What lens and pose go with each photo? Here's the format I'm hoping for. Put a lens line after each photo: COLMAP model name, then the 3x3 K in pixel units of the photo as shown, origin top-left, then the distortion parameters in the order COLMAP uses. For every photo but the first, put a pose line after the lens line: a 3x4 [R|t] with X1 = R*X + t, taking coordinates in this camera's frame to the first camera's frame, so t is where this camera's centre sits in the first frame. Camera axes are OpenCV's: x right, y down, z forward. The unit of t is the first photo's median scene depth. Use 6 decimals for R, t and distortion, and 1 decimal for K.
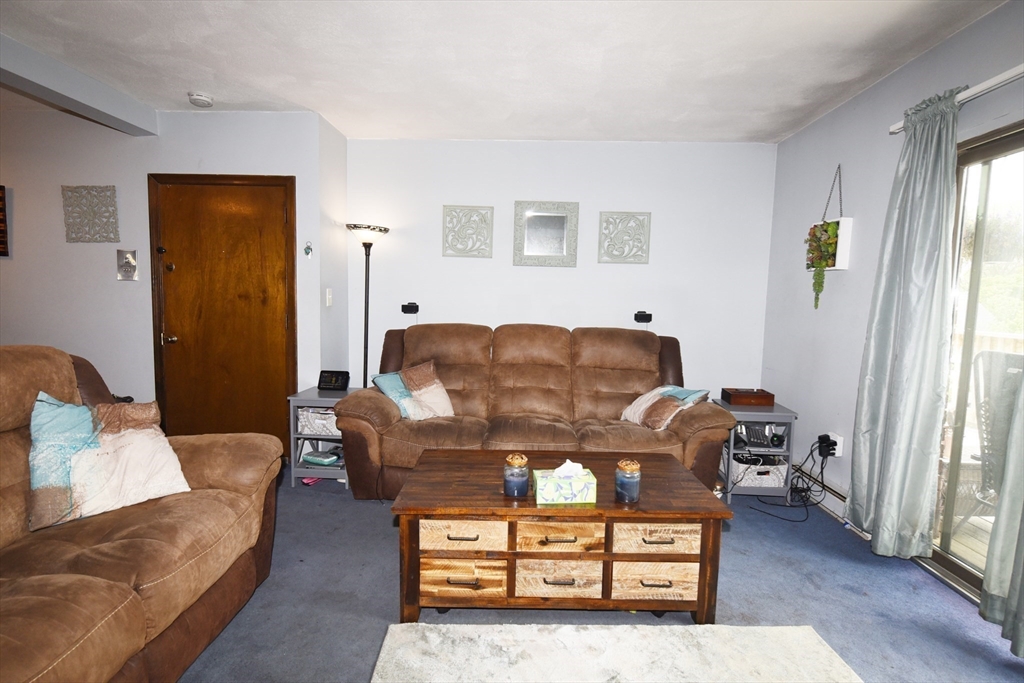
lens RADIAL K [[486.3, 0, 513.5], [0, 486.3, 341.2], [0, 0, 1]] dist [-0.010050, -0.003947]
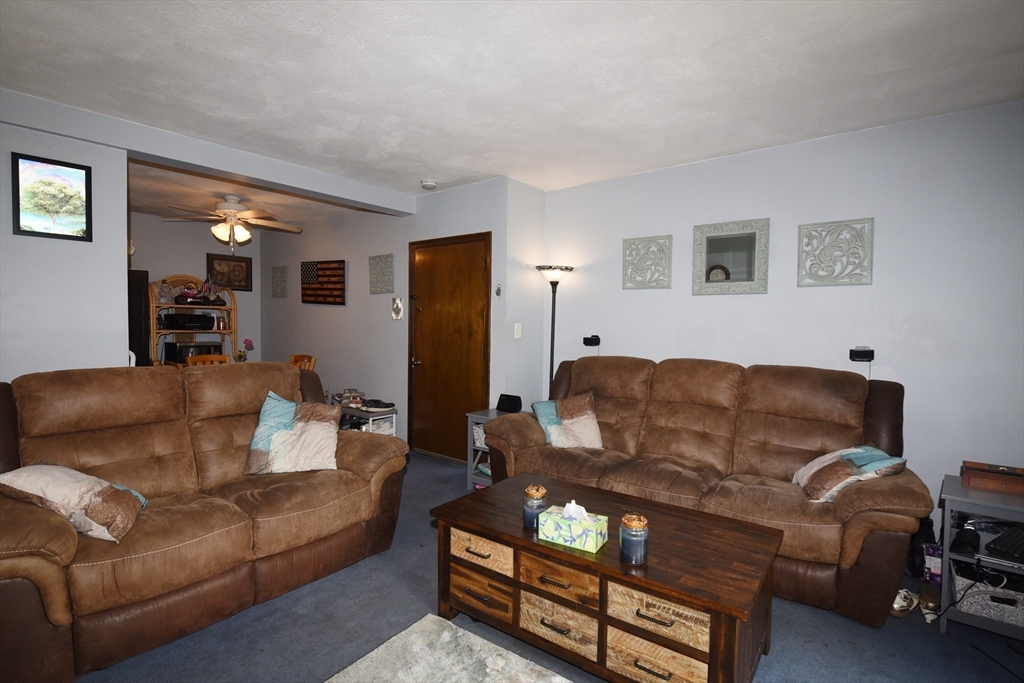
lens RADIAL K [[486.3, 0, 514.2], [0, 486.3, 341.4], [0, 0, 1]] dist [-0.010050, -0.003947]
pose [[0.806153, 0.007043, -0.591666, 0.328089], [-0.044798, 0.997786, -0.049160, -0.009522], [0.590009, 0.066136, 0.804683, 0.078952]]
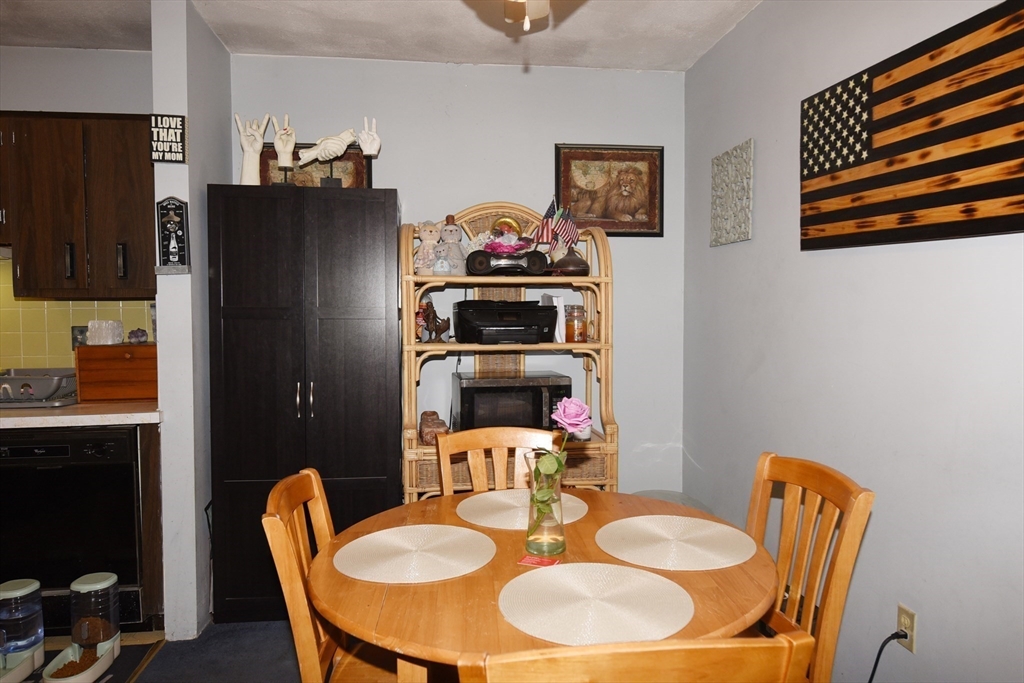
lens RADIAL K [[693.8, 0, 503.3], [0, 693.8, 341.0], [0, 0, 1]] dist [0.007493, -0.000608]
pose [[0.145140, 0.016088, -0.989280, -0.736018], [-0.079886, 0.996794, 0.004489, -0.092250], [0.986181, 0.078379, 0.145960, 0.668898]]
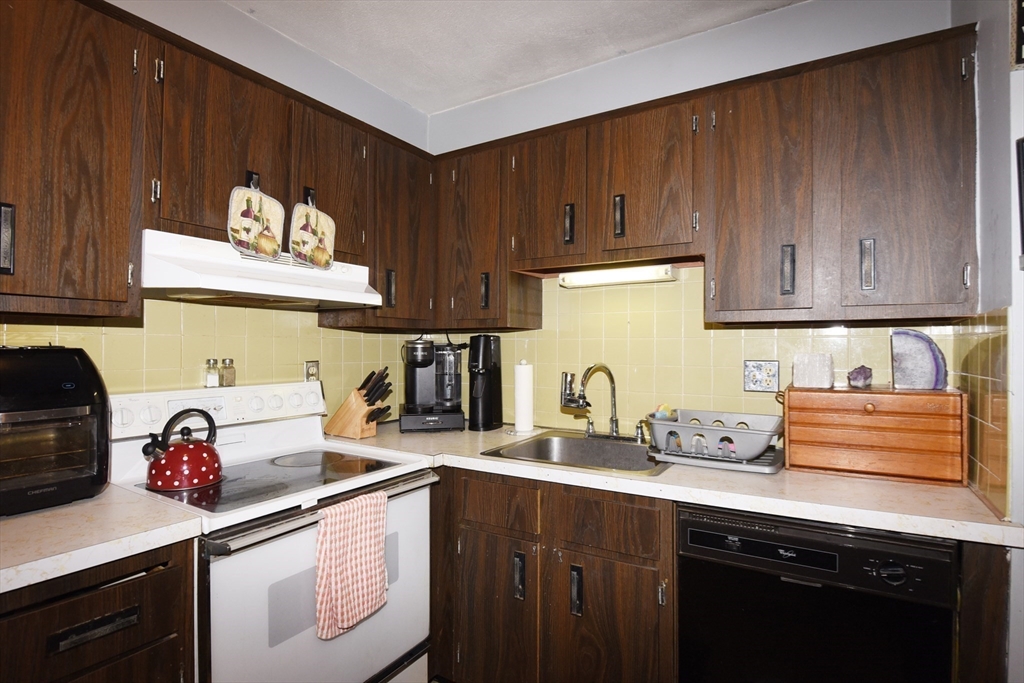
lens RADIAL K [[517.9, 0, 512.2], [0, 517.9, 345.2], [0, 0, 1]] dist [-0.012871, -0.002457]
pose [[-0.488810, -0.034547, -0.871706, -1.179403], [-0.094432, 0.995440, 0.013502, -0.059129], [0.867264, 0.088916, -0.489843, 0.250456]]
